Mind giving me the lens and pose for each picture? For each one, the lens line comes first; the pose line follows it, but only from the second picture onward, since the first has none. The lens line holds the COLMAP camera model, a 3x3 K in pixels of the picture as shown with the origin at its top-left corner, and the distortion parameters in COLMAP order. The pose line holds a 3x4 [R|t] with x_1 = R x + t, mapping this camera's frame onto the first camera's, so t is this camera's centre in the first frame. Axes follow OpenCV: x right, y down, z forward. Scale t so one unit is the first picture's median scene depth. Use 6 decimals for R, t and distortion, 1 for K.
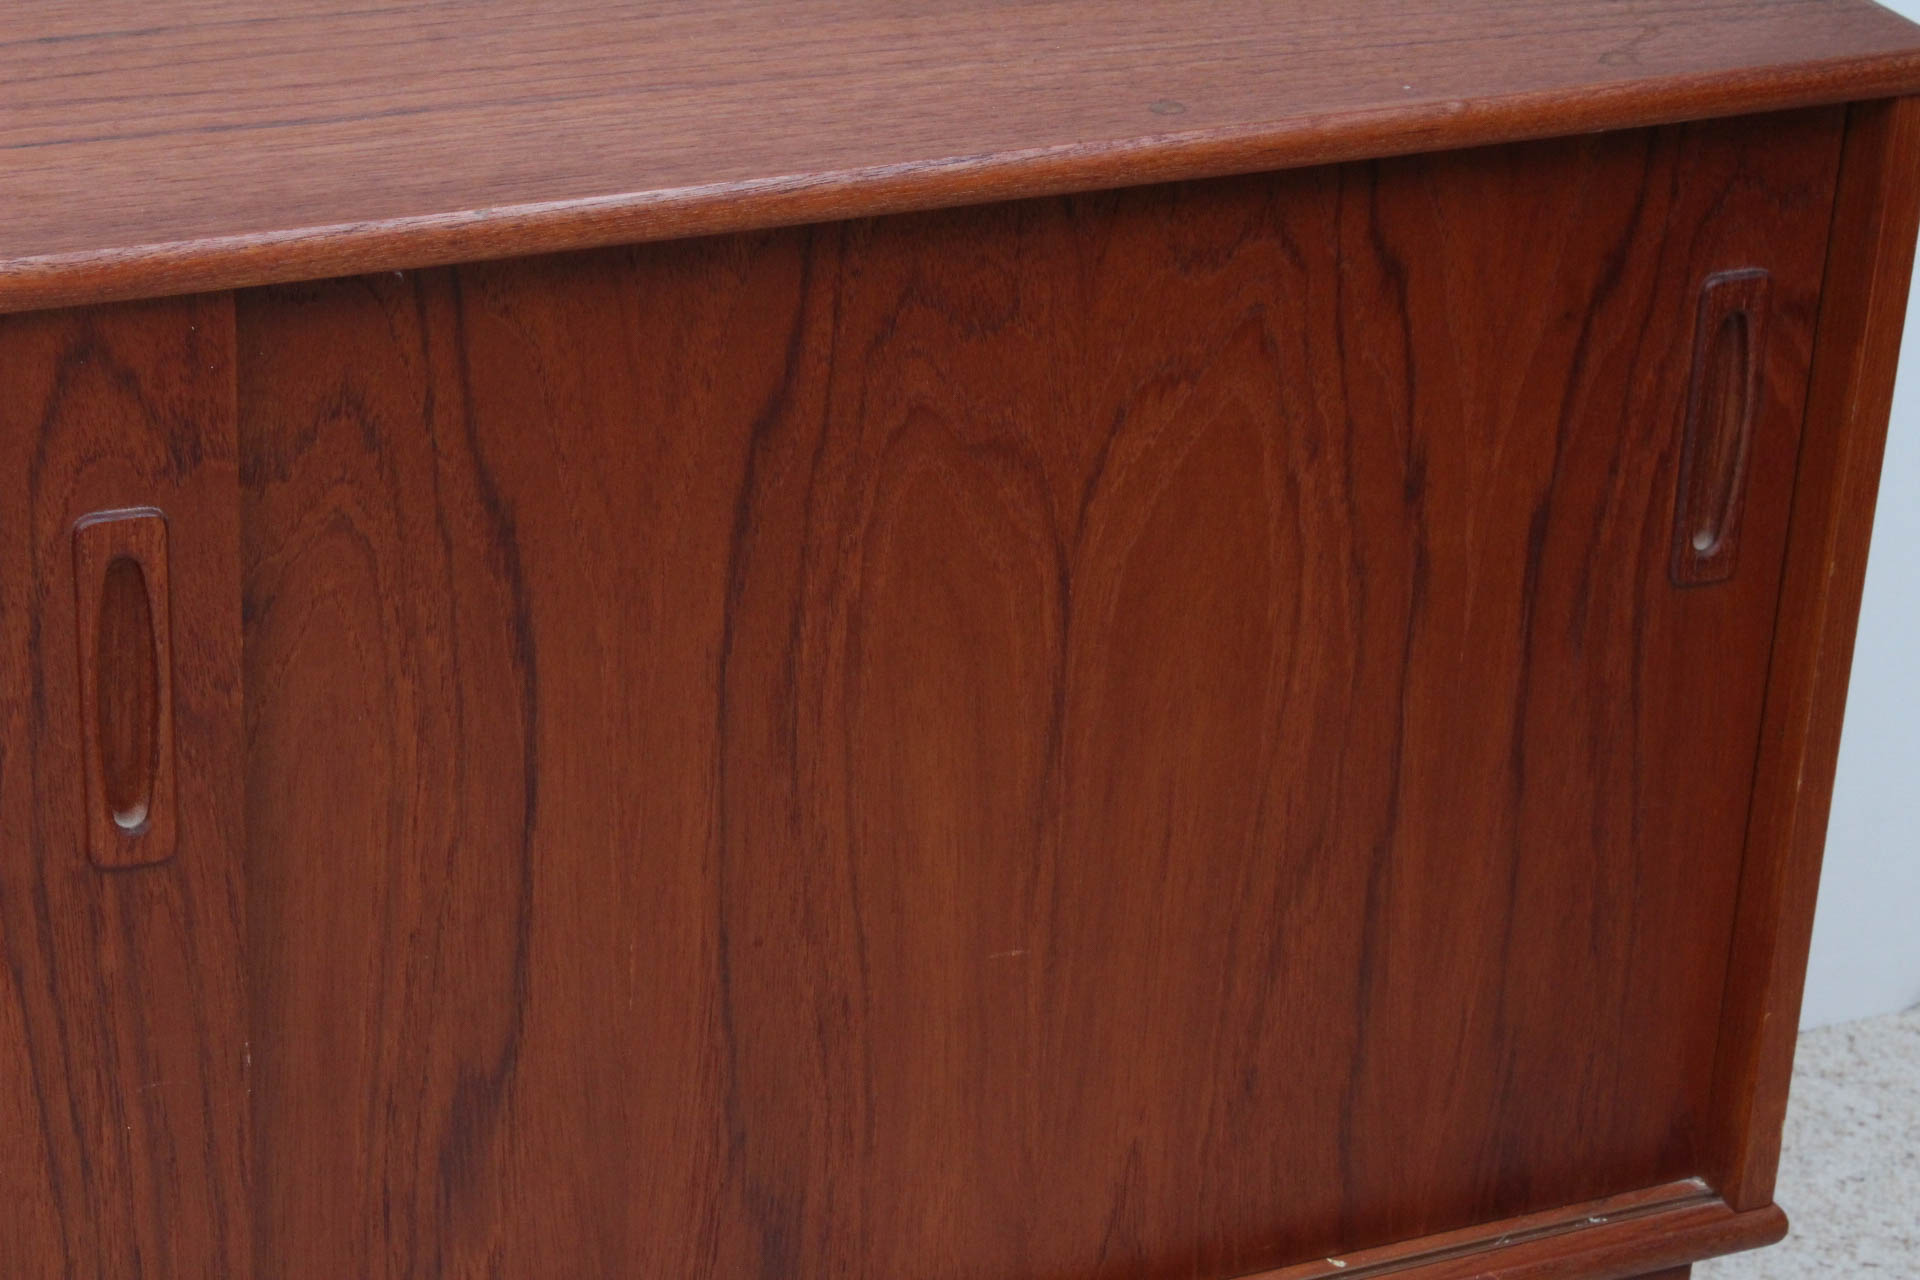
lens RADIAL K [[4521.0, 0, 946.8], [0, 4521.0, 611.9], [0, 0, 1]] dist [0.072927, 0.000000]
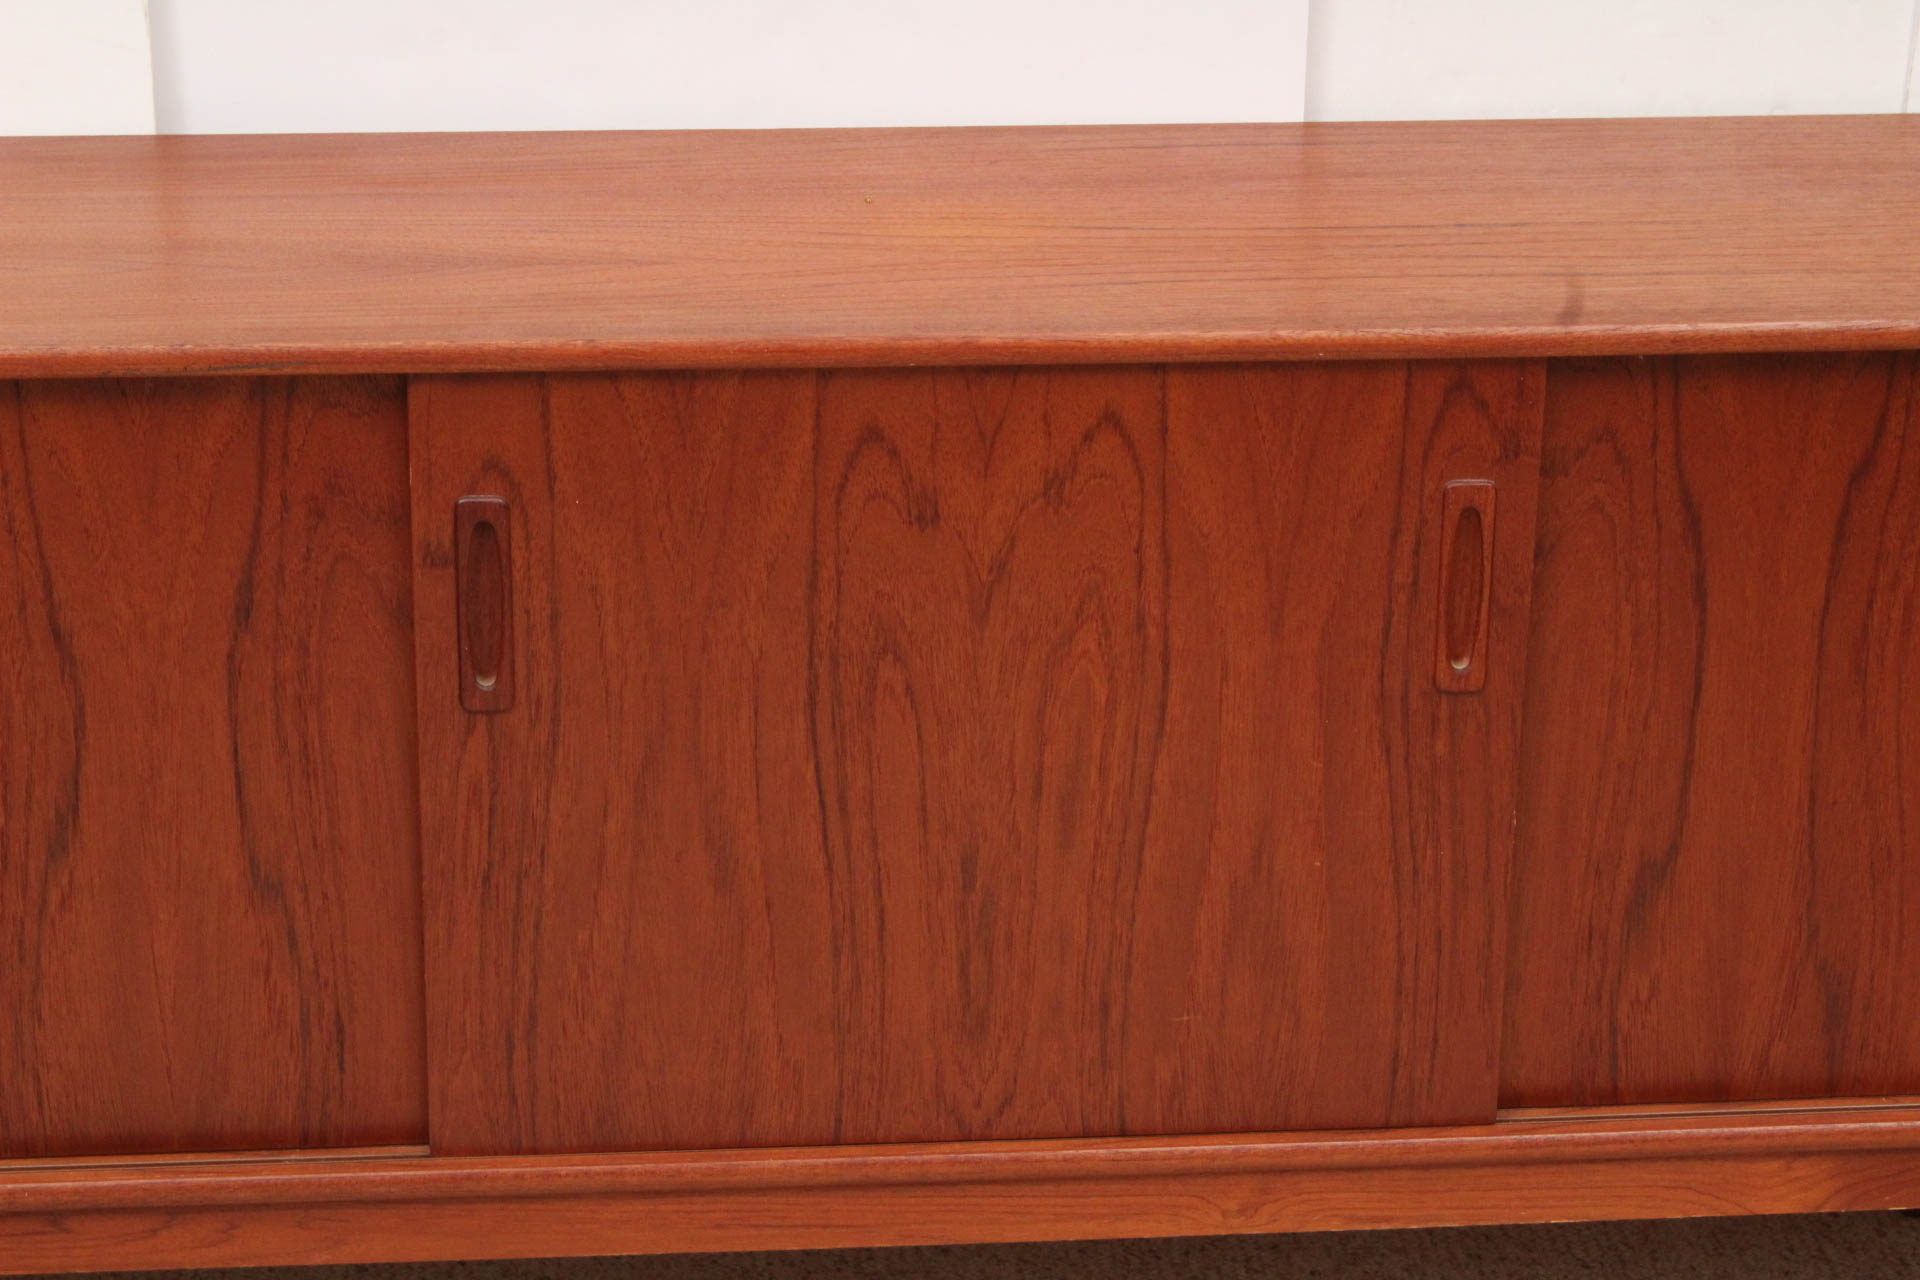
lens RADIAL K [[4521.0, 0, 952.8], [0, 4521.0, 605.5], [0, 0, 1]] dist [0.072927, 0.000000]
pose [[0.949343, 0.082417, -0.303242, 0.143186], [-0.108670, 0.991559, -0.070717, 0.149988], [0.294855, 0.100088, 0.950286, -0.635807]]
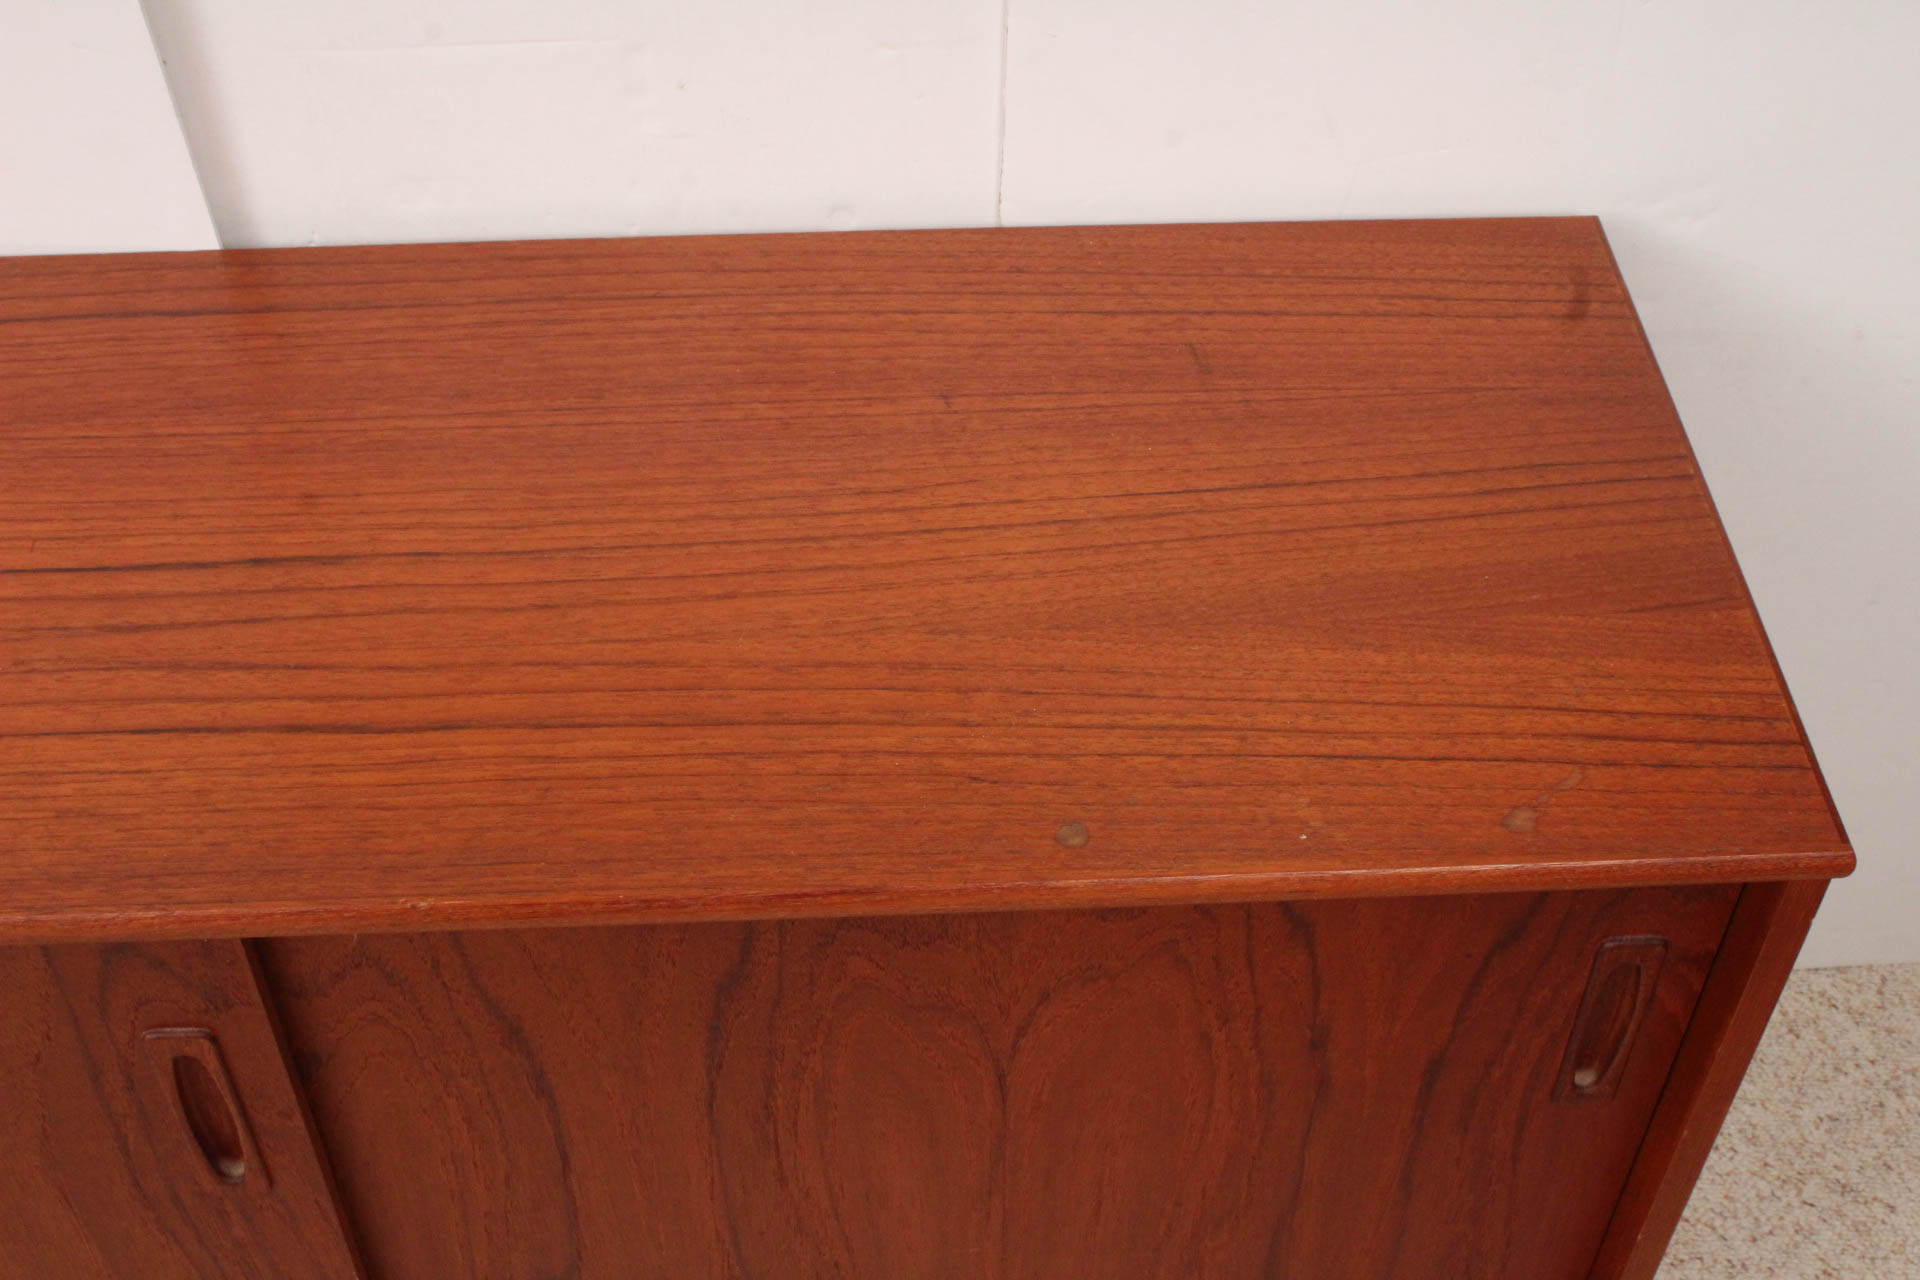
lens RADIAL K [[2371.6, 0, 961.4], [0, 2371.6, 633.3], [0, 0, 1]] dist [-0.073748, 0.000000]
pose [[0.933597, 0.228075, -0.276368, 0.164877], [-0.123039, 0.928425, 0.350554, -0.341397], [0.336540, -0.293272, 0.894837, 0.436881]]
